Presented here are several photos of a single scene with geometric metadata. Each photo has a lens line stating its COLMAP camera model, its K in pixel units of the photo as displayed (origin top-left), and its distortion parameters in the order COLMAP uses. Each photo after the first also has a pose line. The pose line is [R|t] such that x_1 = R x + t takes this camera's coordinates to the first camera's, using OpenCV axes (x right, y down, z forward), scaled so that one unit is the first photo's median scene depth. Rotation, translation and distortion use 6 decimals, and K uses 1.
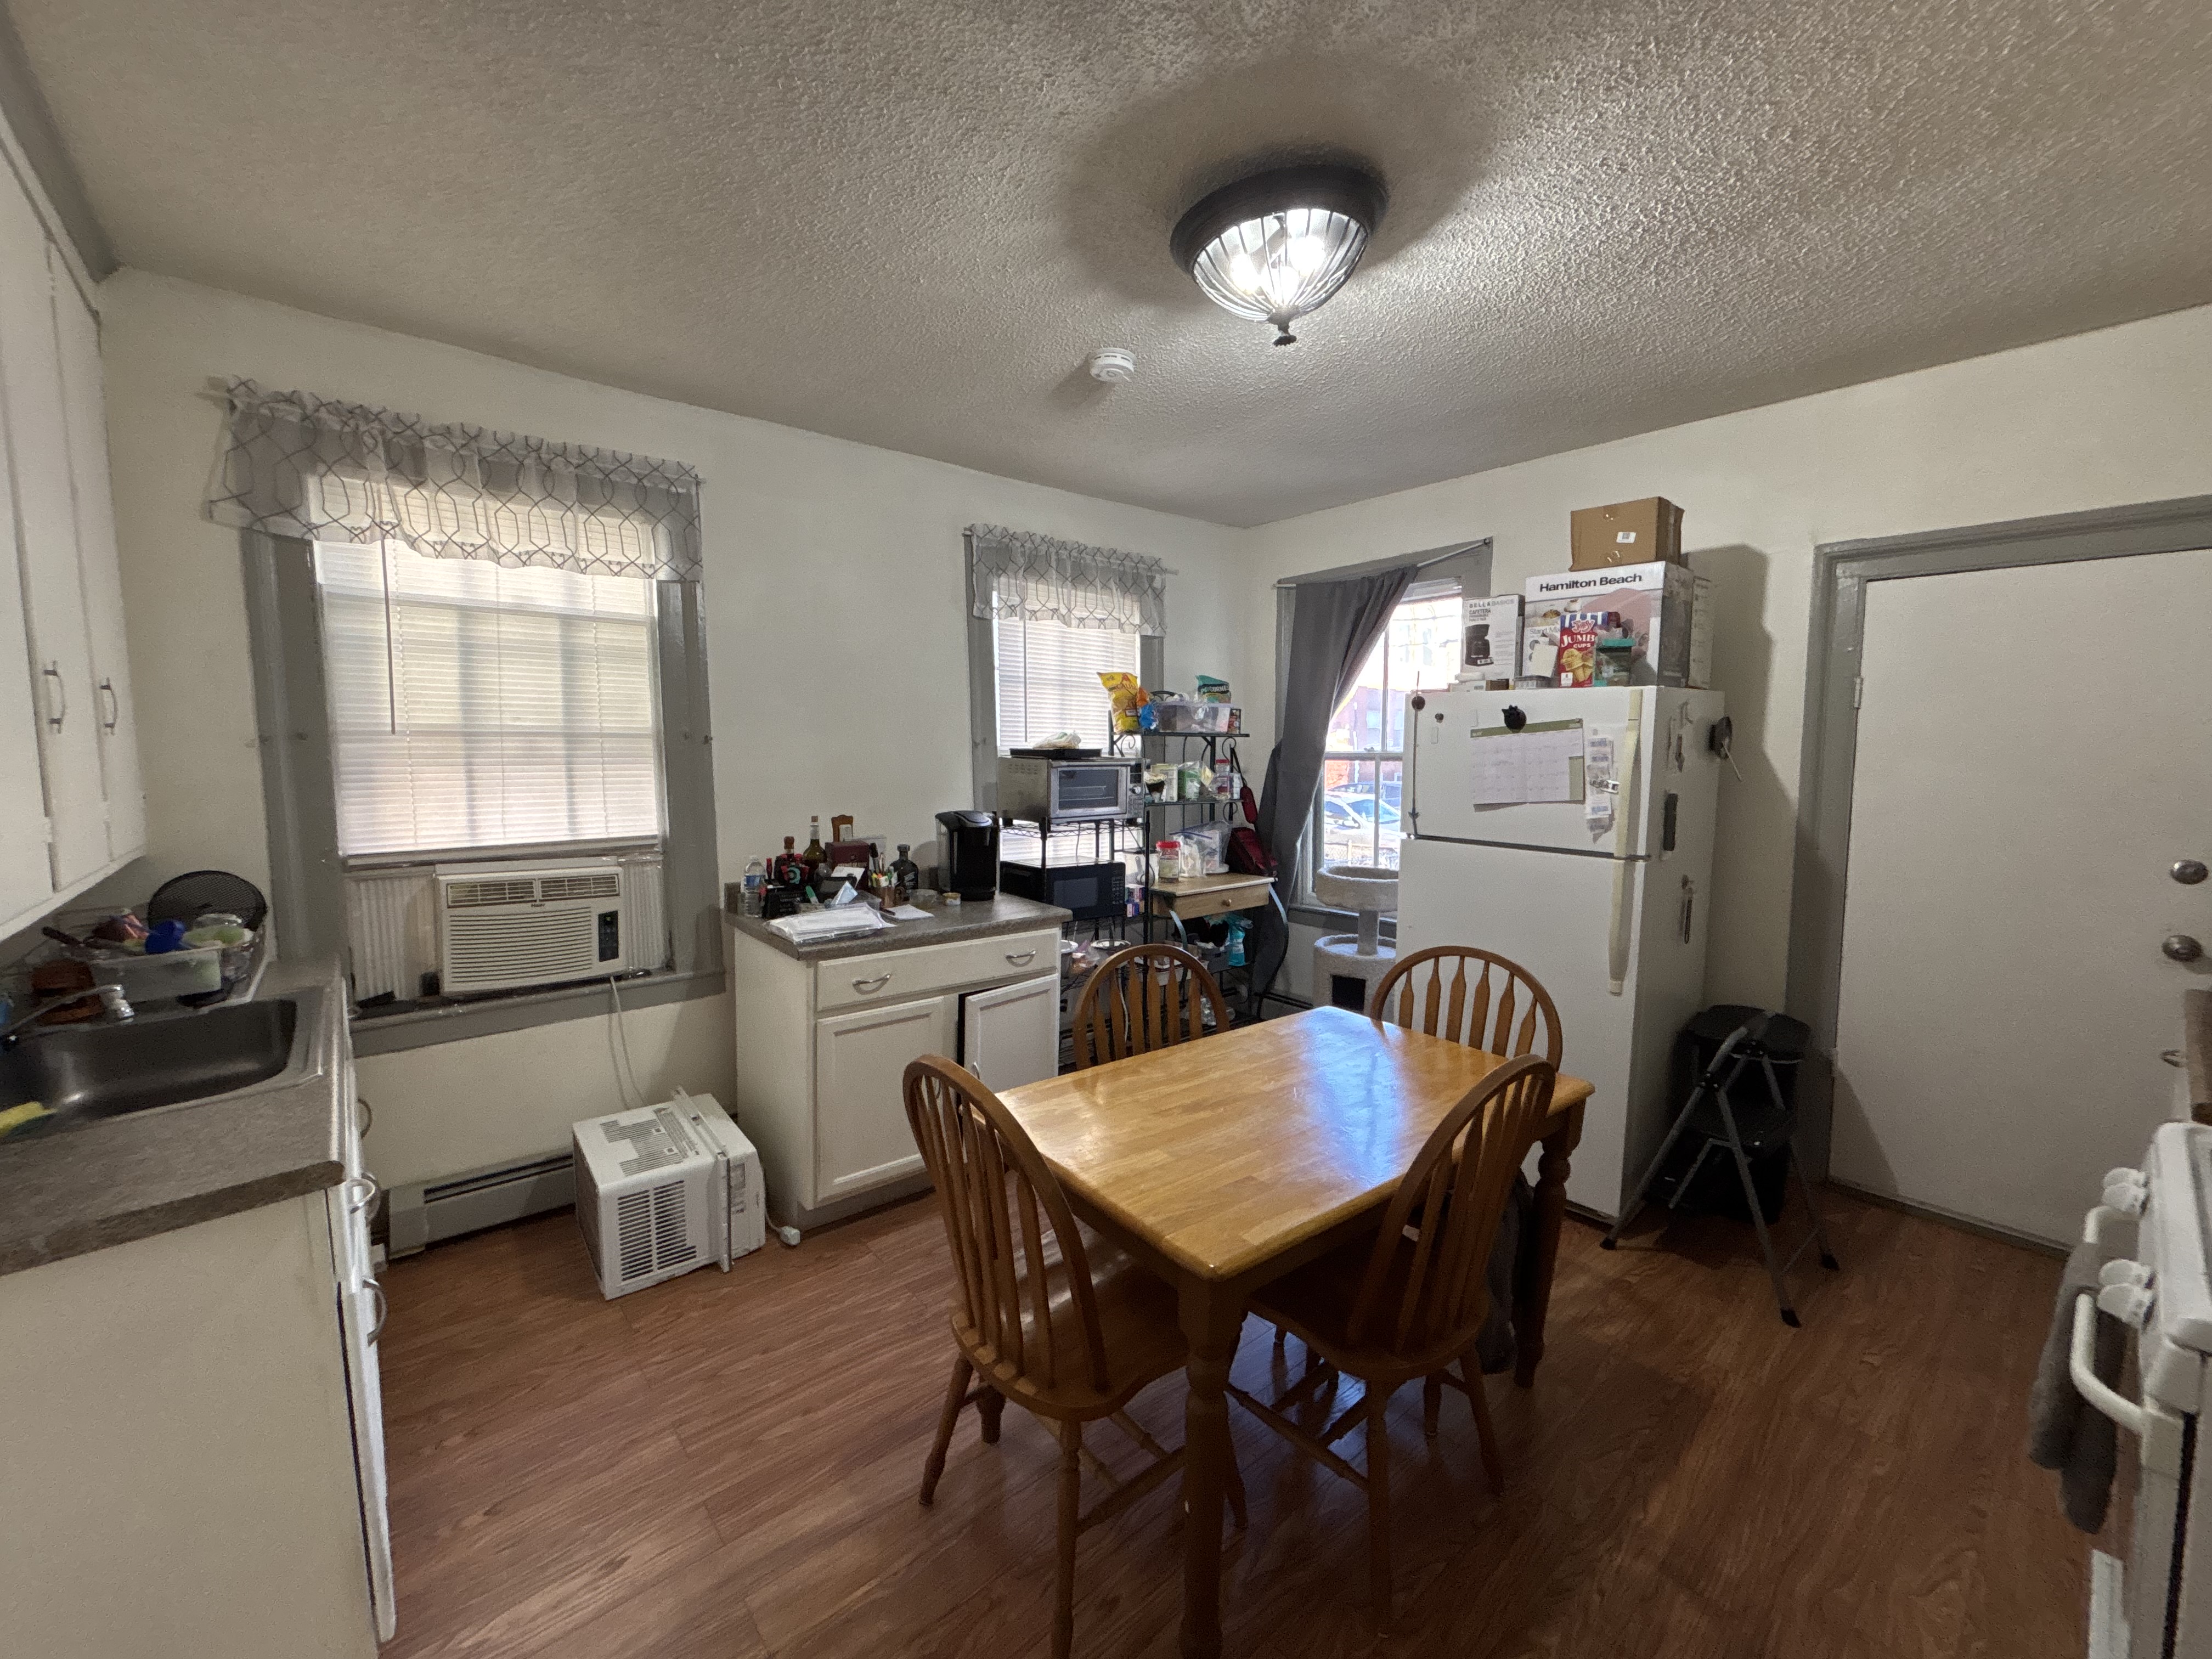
lens RADIAL K [[882.1, 0, 1100.3], [0, 882.1, 822.2], [0, 0, 1]] dist [-0.015134, 0.000108]
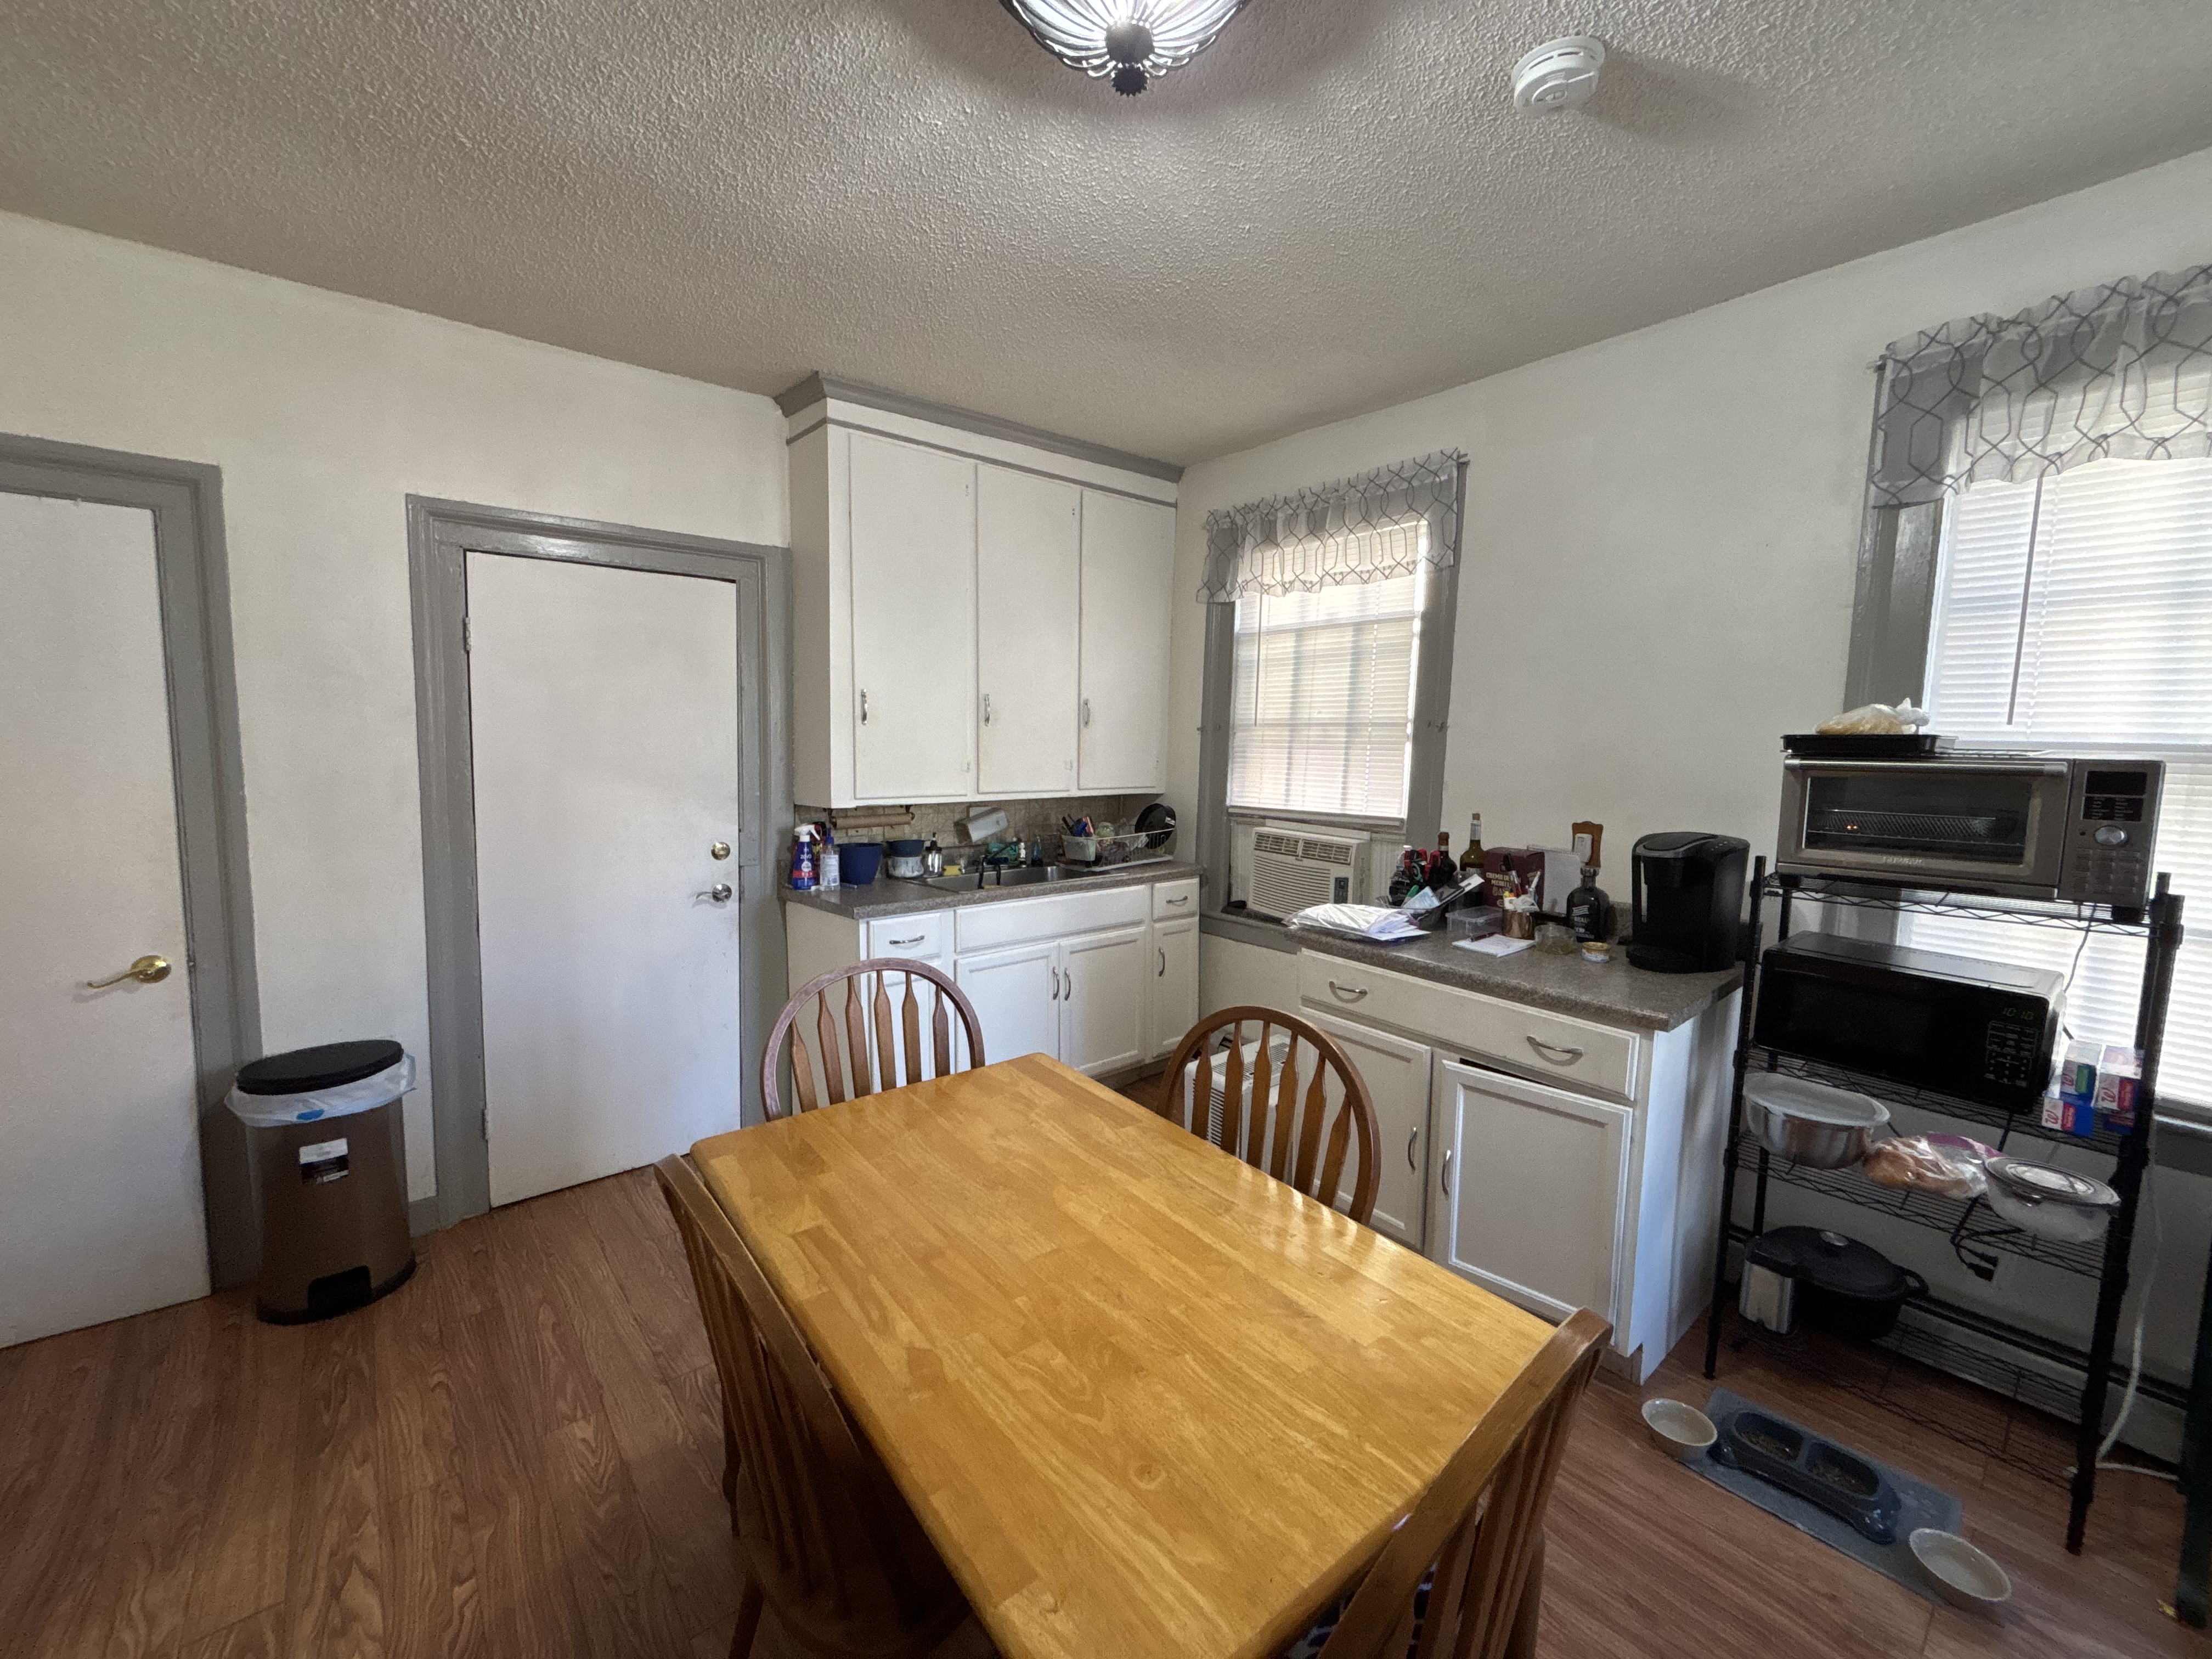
lens RADIAL K [[882.1, 0, 1100.3], [0, 882.1, 822.2], [0, 0, 1]] dist [-0.015134, 0.000108]
pose [[-0.026013, 0.089979, -0.995604, 0.621287], [-0.094588, 0.991251, 0.092057, -0.048982], [0.995177, 0.096567, -0.017275, 0.732559]]
